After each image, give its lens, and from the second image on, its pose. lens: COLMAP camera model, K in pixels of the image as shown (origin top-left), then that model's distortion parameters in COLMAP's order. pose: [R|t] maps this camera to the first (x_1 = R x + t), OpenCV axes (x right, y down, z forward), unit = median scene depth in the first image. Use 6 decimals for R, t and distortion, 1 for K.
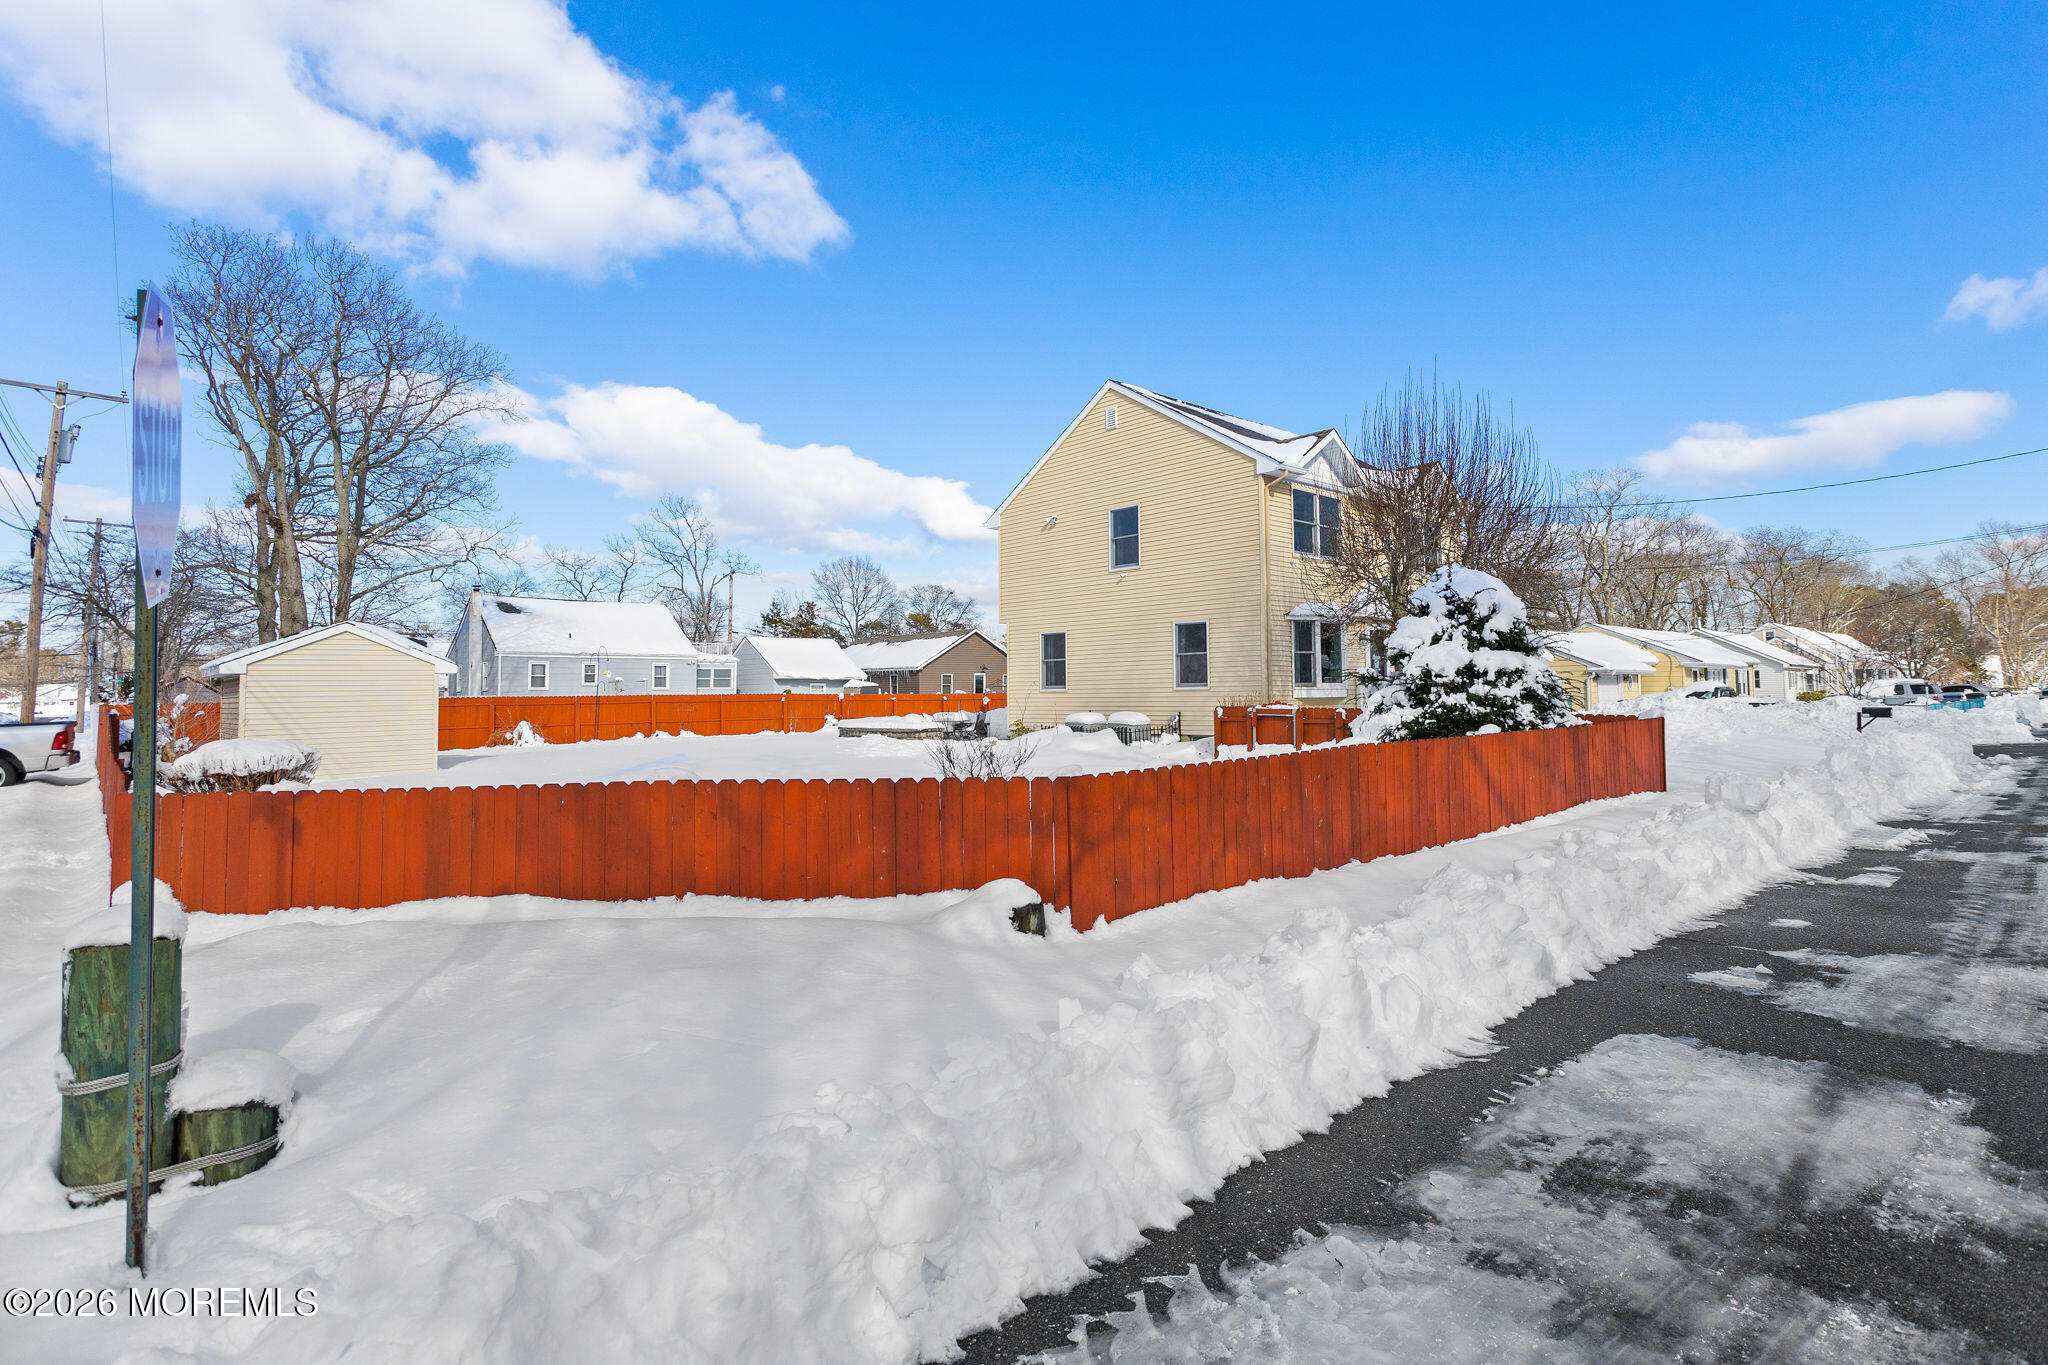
lens RADIAL K [[1048.7, 0, 1040.9], [0, 1048.7, 685.9], [0, 0, 1]] dist [0.006180, -0.000587]
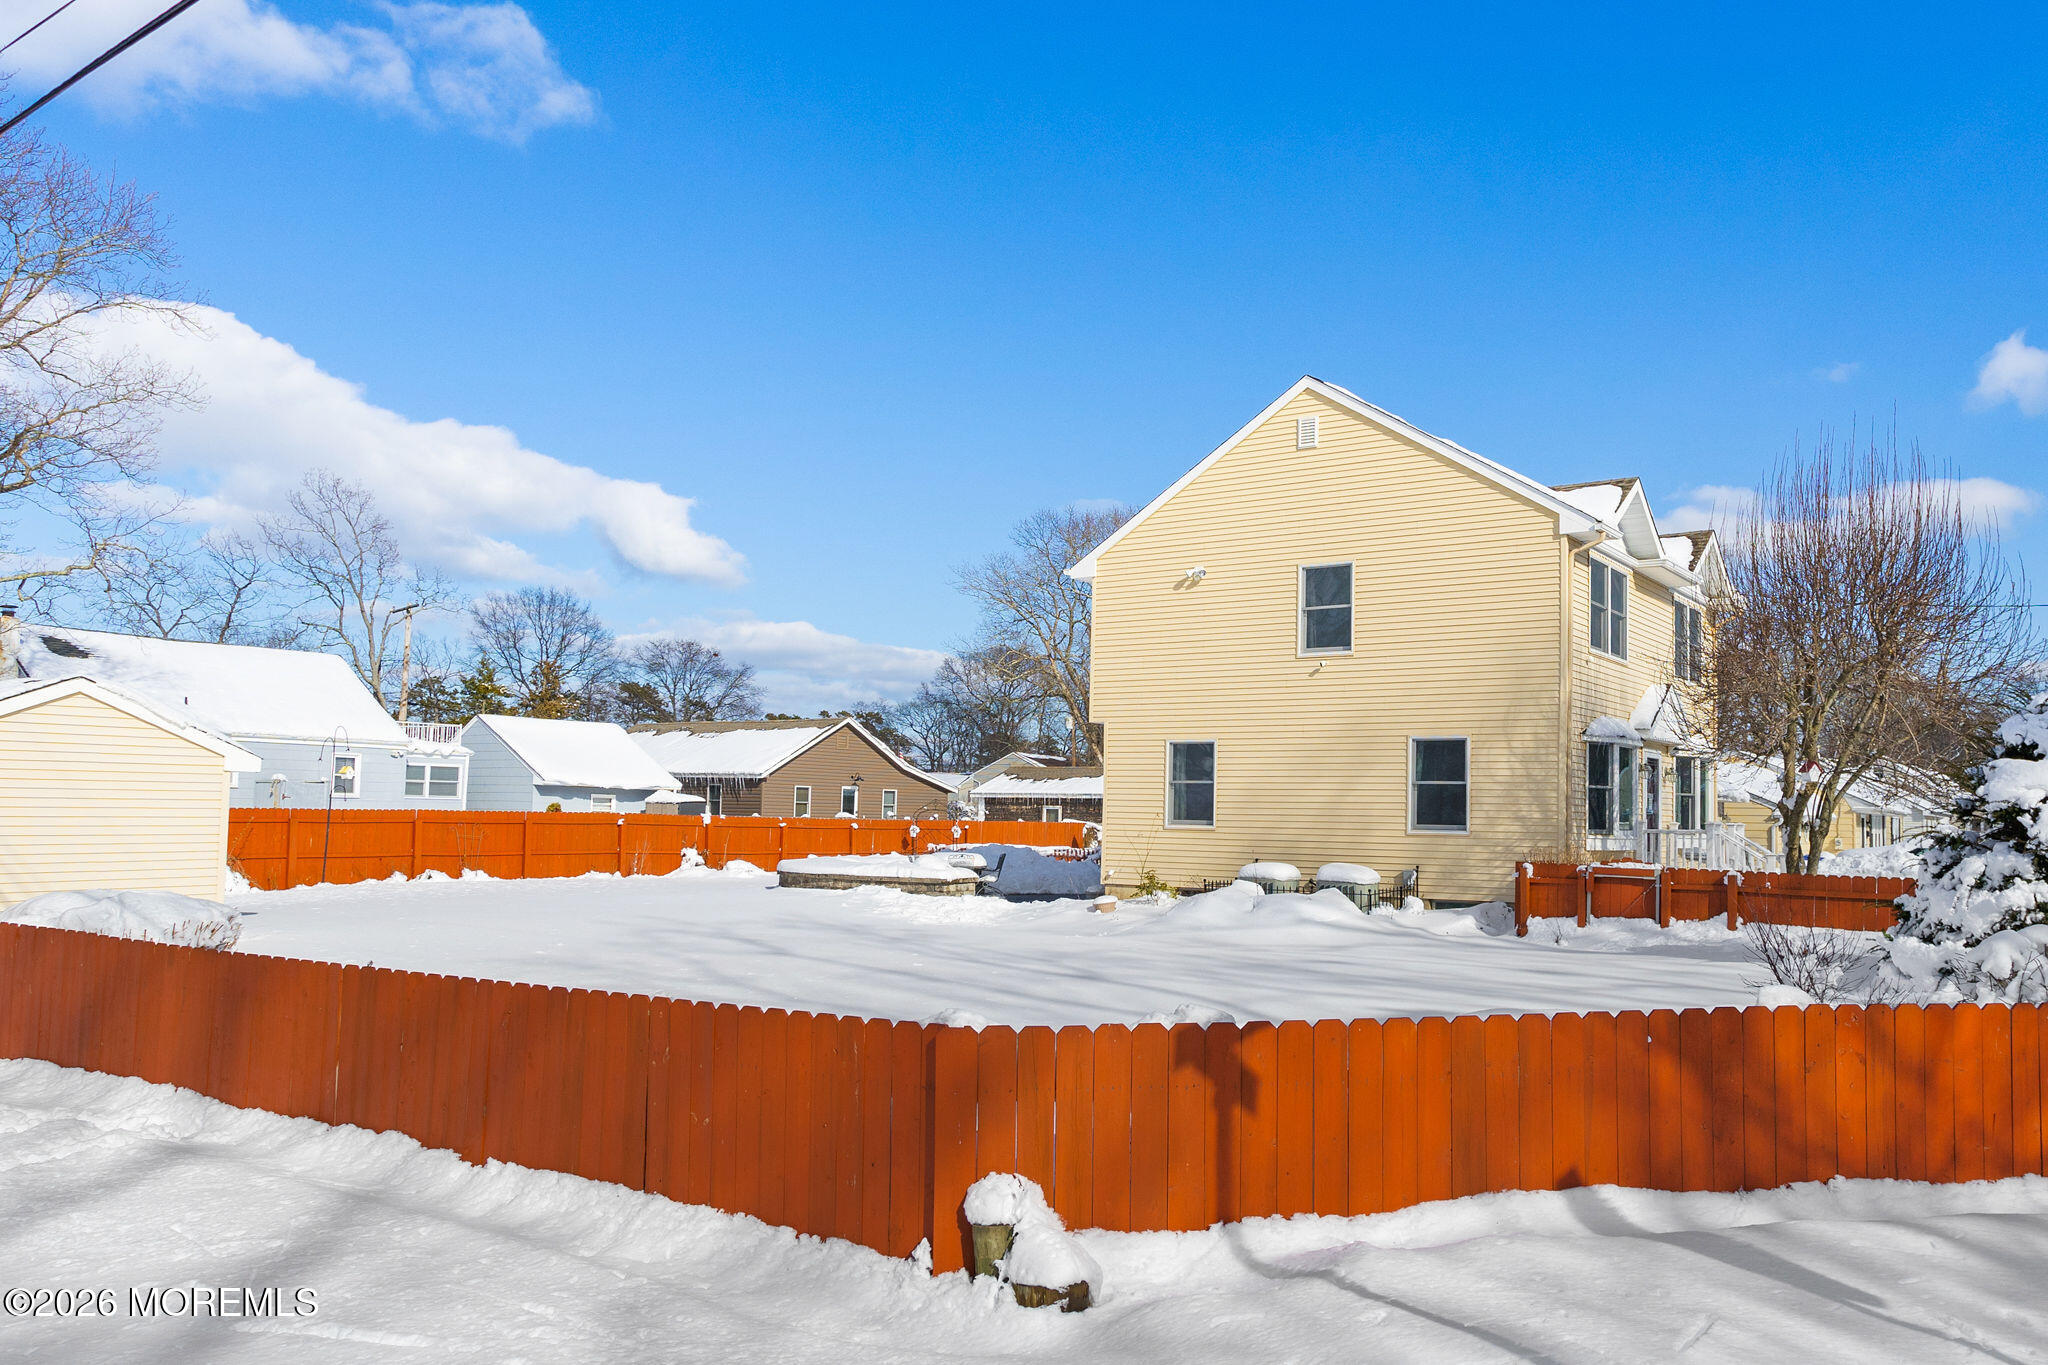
lens RADIAL K [[1556.3, 0, 1021.3], [0, 1556.3, 681.2], [0, 0, 1]] dist [-0.022922, -0.014799]
pose [[0.976353, 0.048214, 0.210736, -0.279286], [-0.031478, 0.996130, -0.082064, -0.003343], [-0.213877, 0.073490, 0.974092, 0.044545]]
